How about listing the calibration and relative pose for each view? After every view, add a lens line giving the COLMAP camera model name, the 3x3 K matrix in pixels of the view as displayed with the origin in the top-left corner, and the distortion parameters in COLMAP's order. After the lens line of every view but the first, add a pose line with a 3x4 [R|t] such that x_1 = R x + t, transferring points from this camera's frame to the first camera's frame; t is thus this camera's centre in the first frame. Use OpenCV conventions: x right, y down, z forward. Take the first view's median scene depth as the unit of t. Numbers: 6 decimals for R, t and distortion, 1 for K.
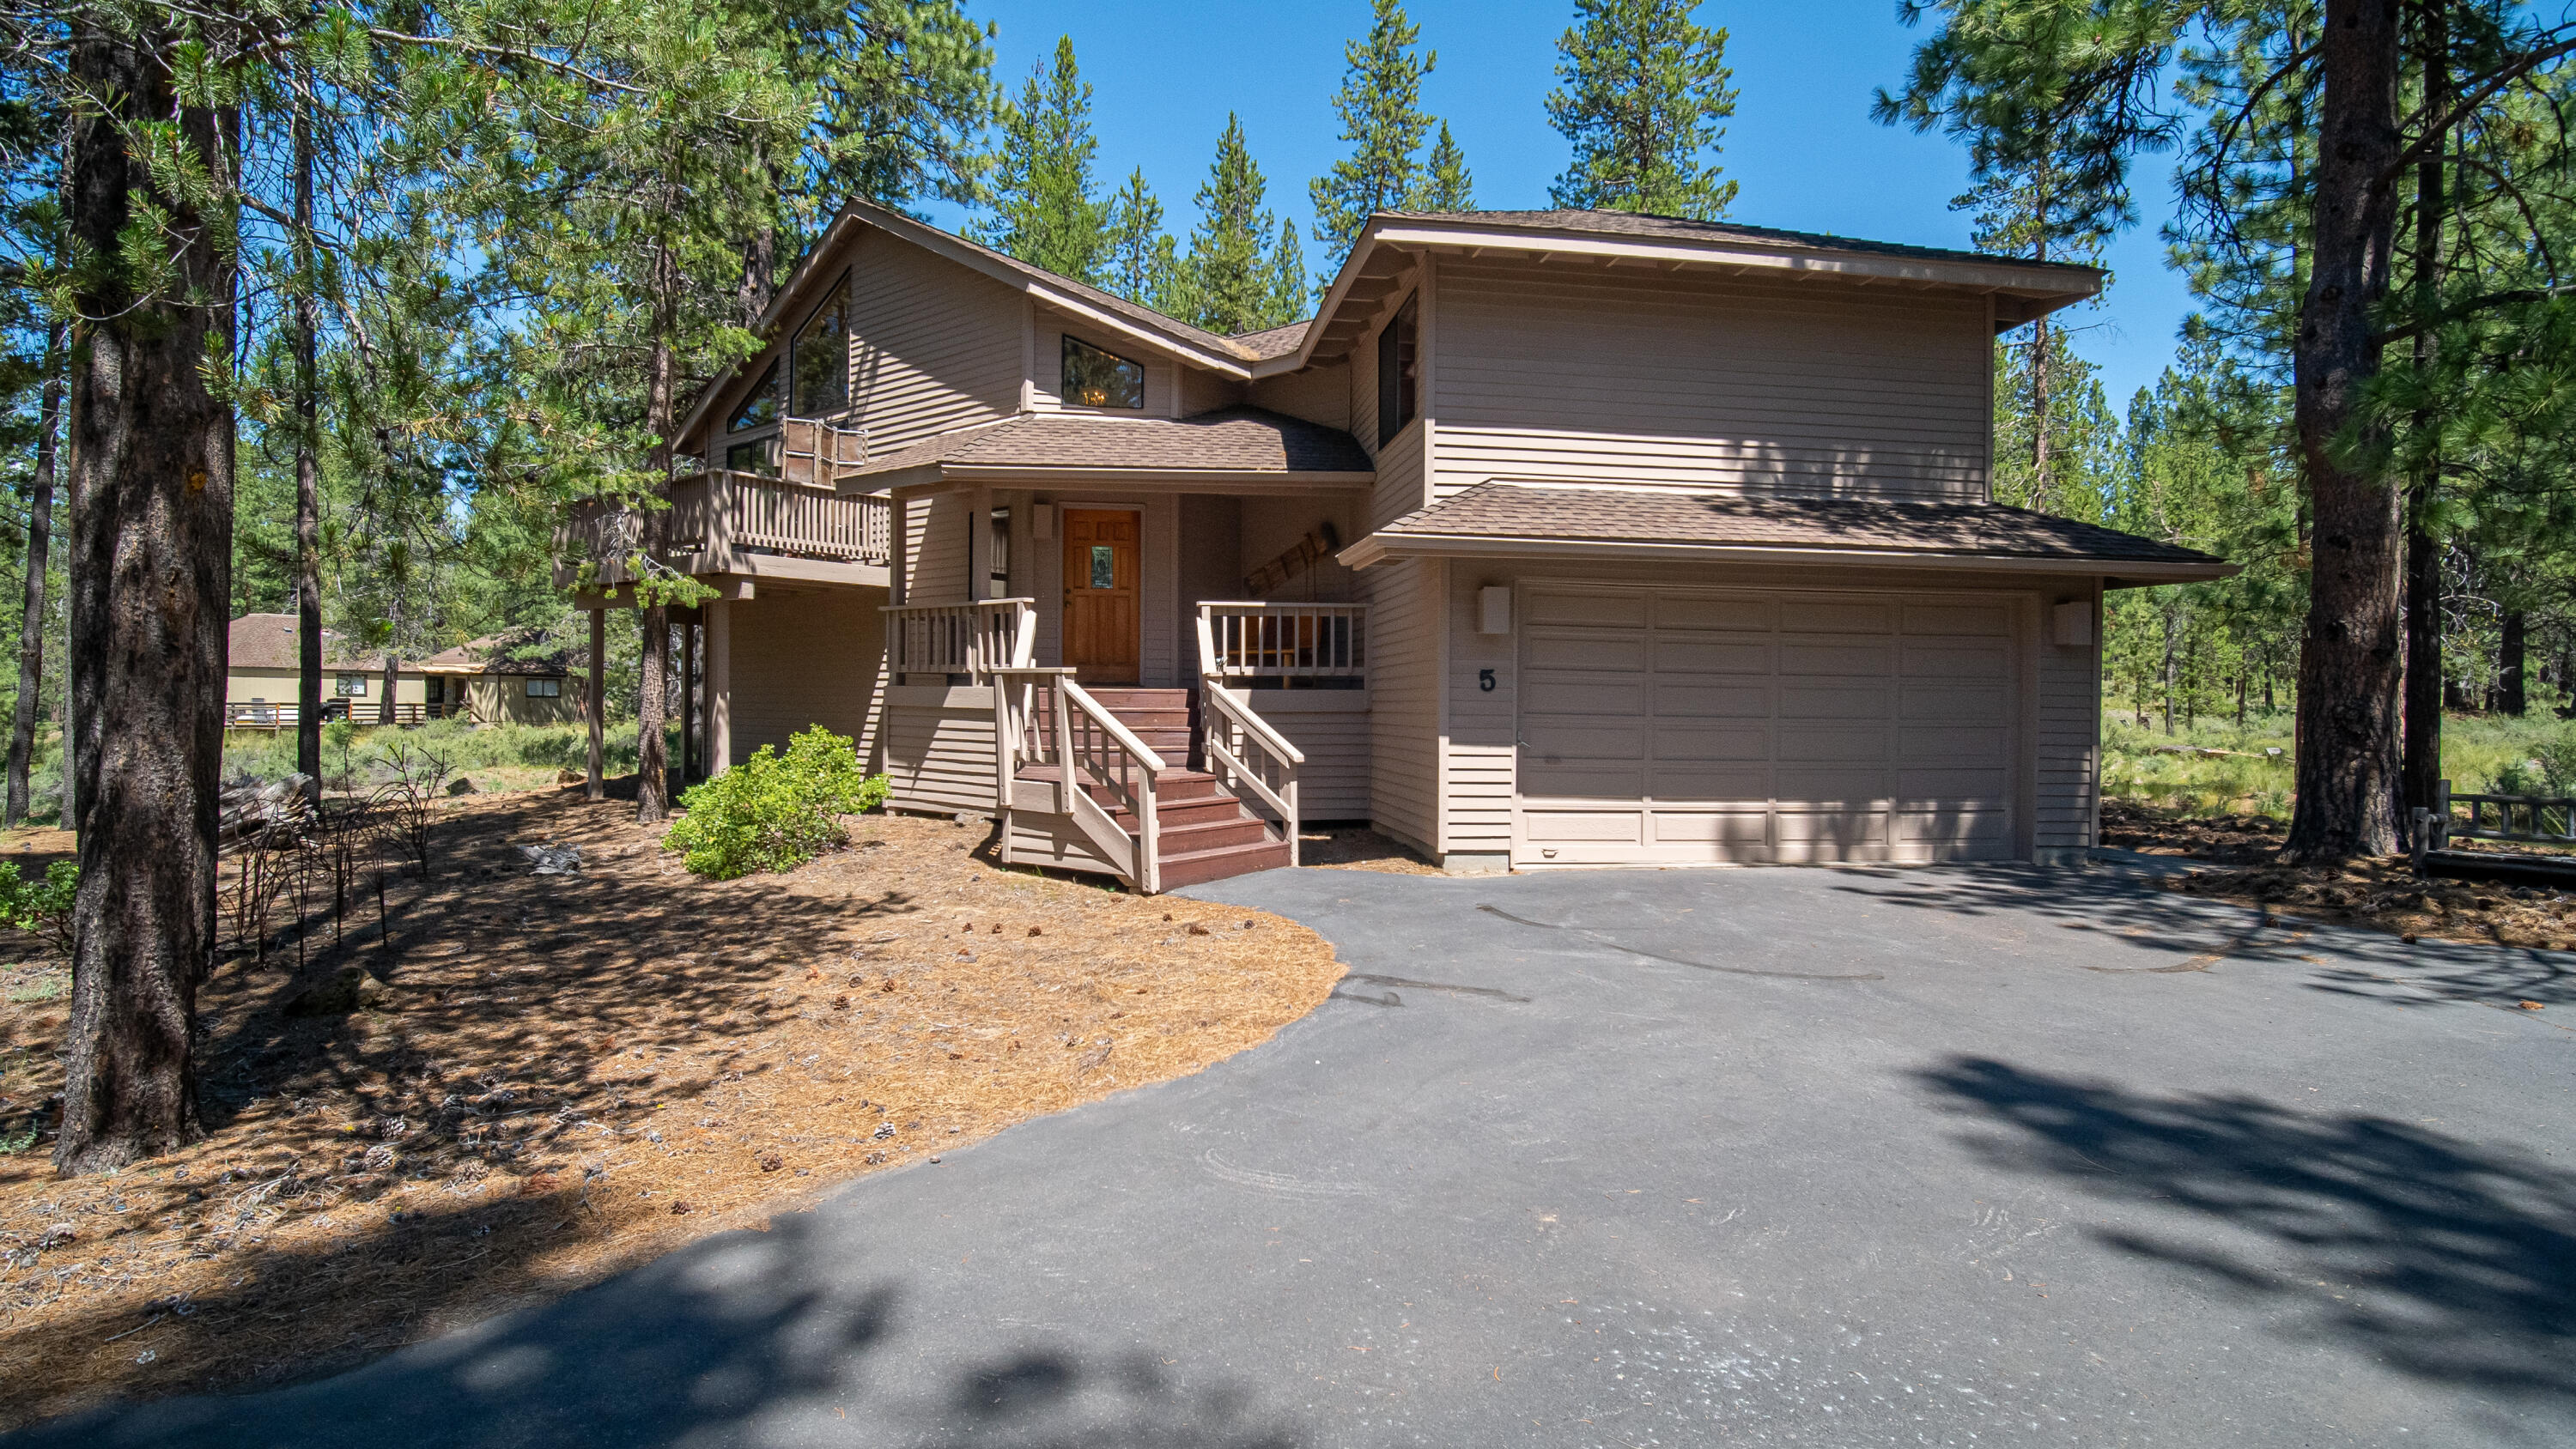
lens RADIAL K [[1155.5, 0, 1288.0], [0, 1155.5, 724.5], [0, 0, 1]] dist [-0.011803, -0.000008]
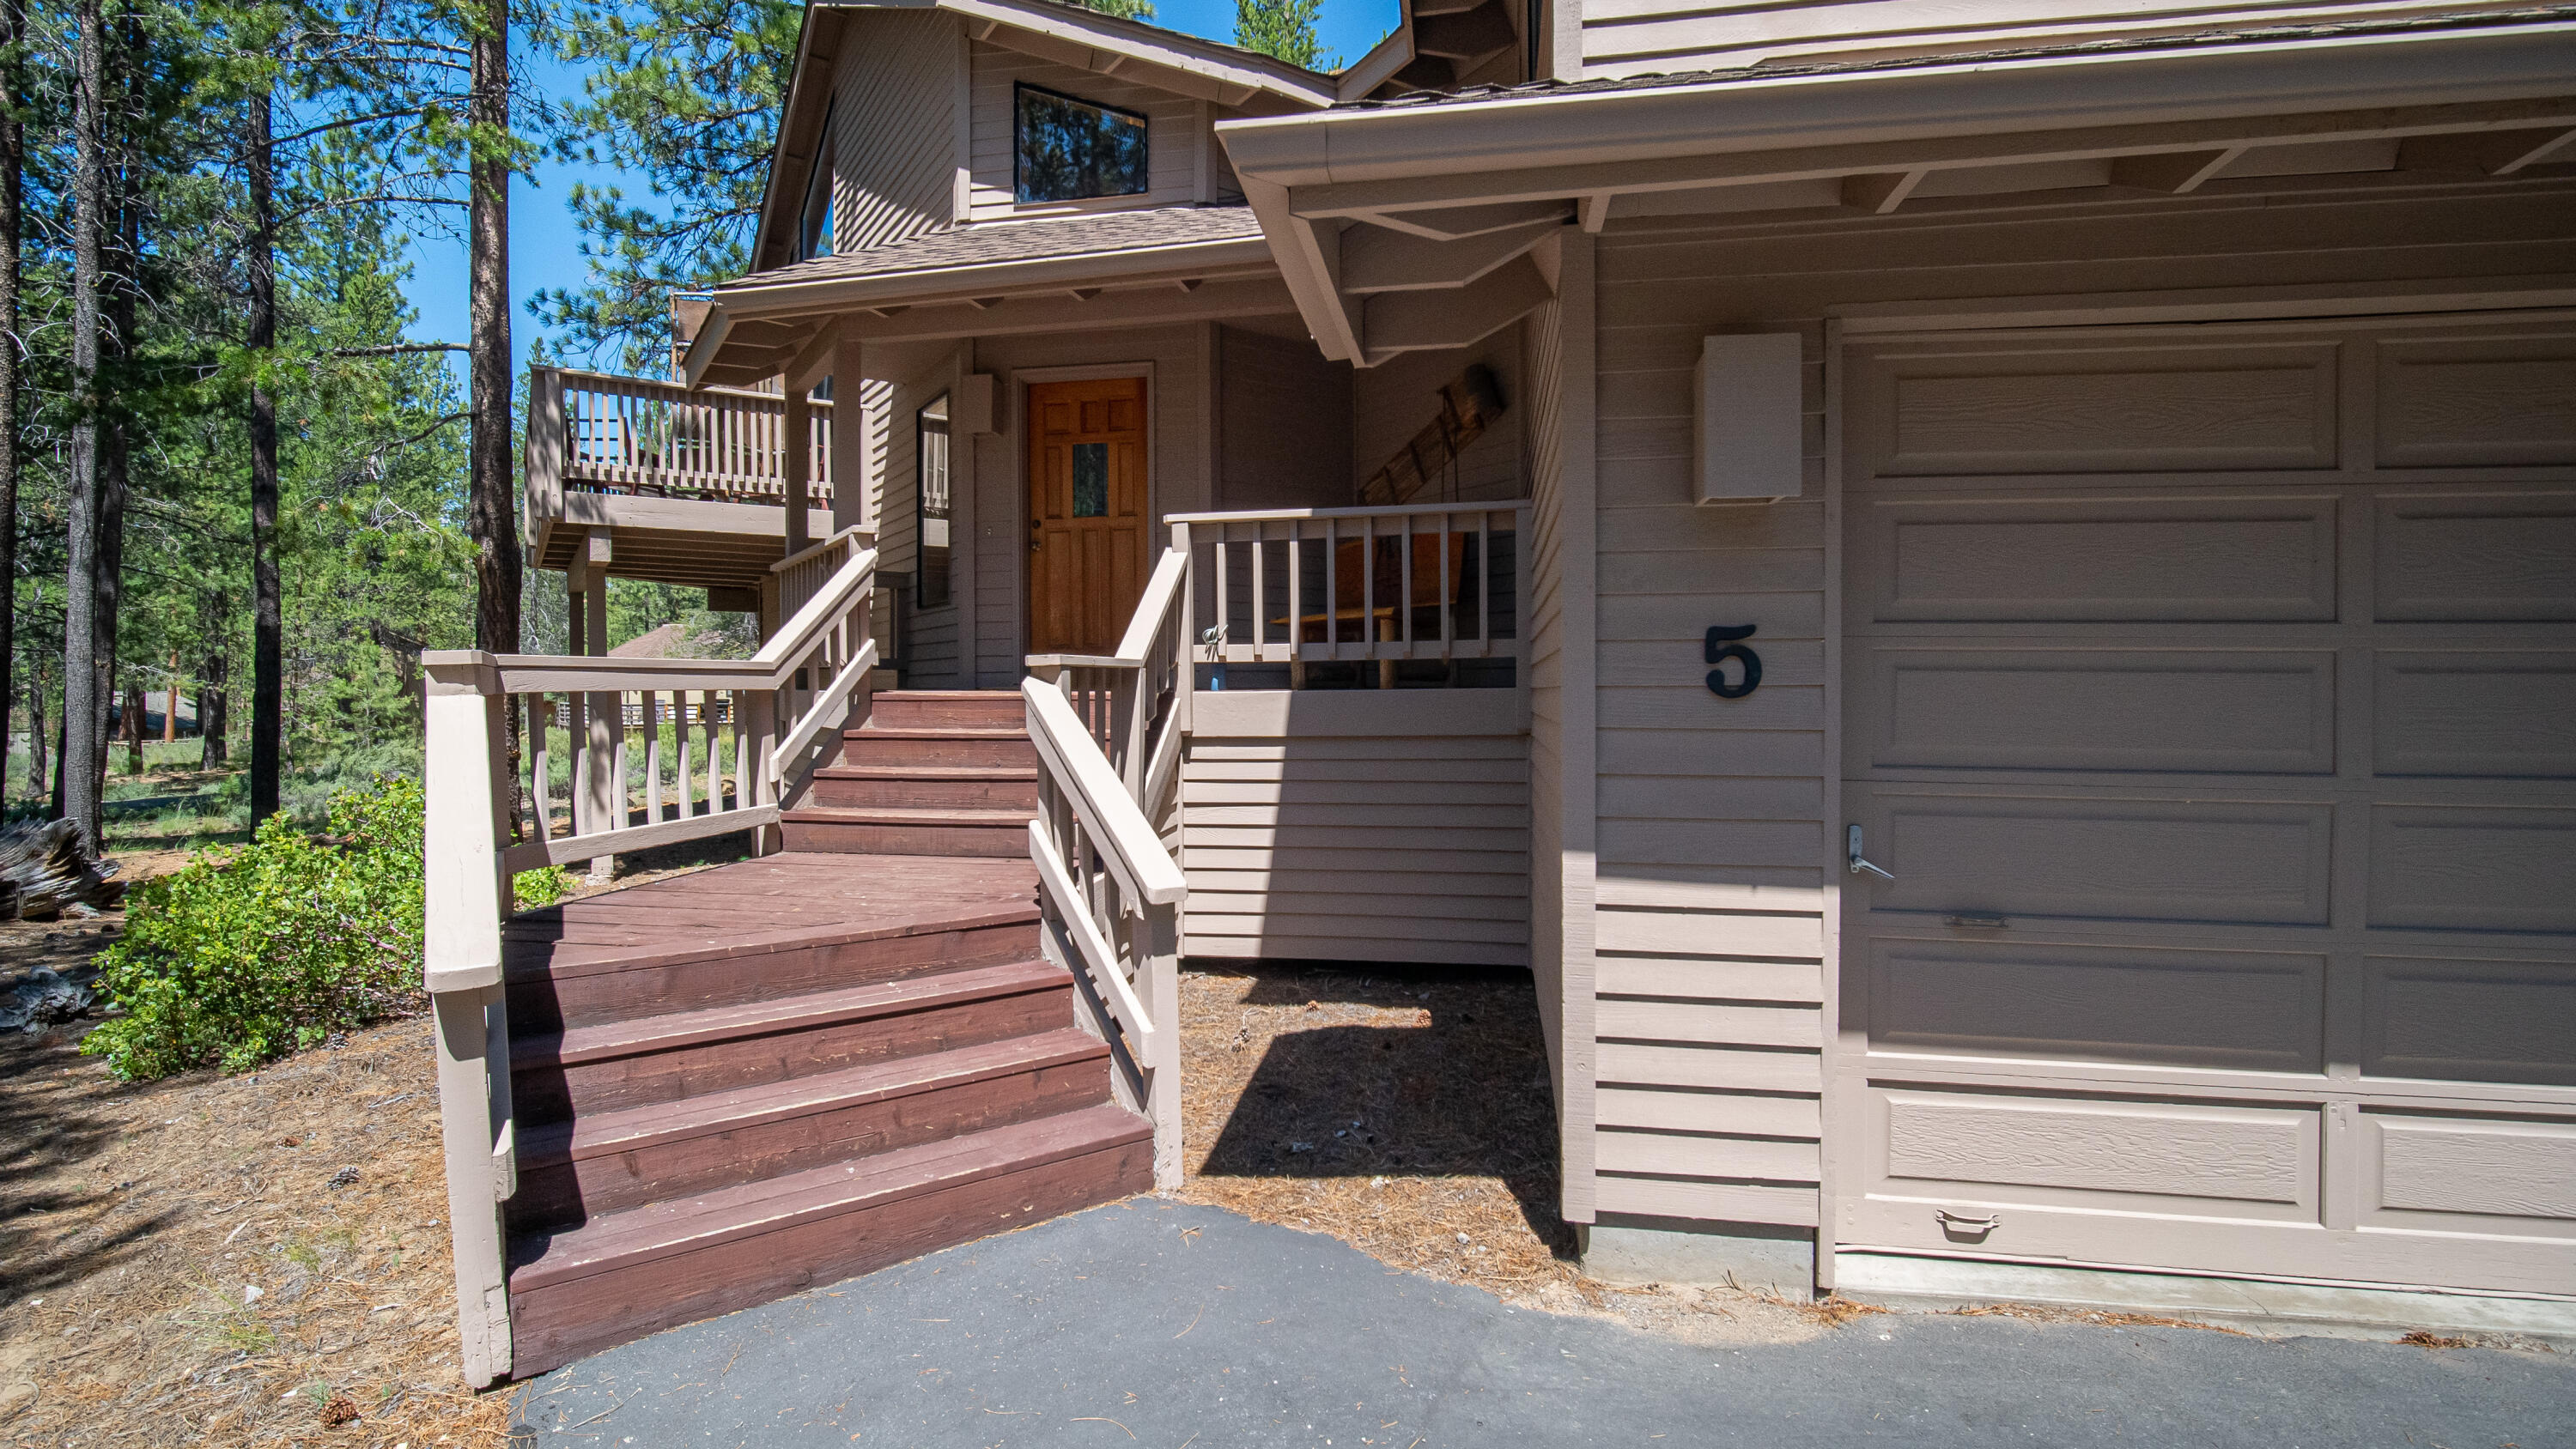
lens RADIAL K [[1155.5, 0, 1288.0], [0, 1155.5, 724.5], [0, 0, 1]] dist [-0.011803, -0.000008]
pose [[0.954304, -0.004364, -0.298806, 0.117953], [0.007202, 0.999939, 0.008396, -0.019642], [0.298751, -0.010165, 0.954277, 0.527902]]
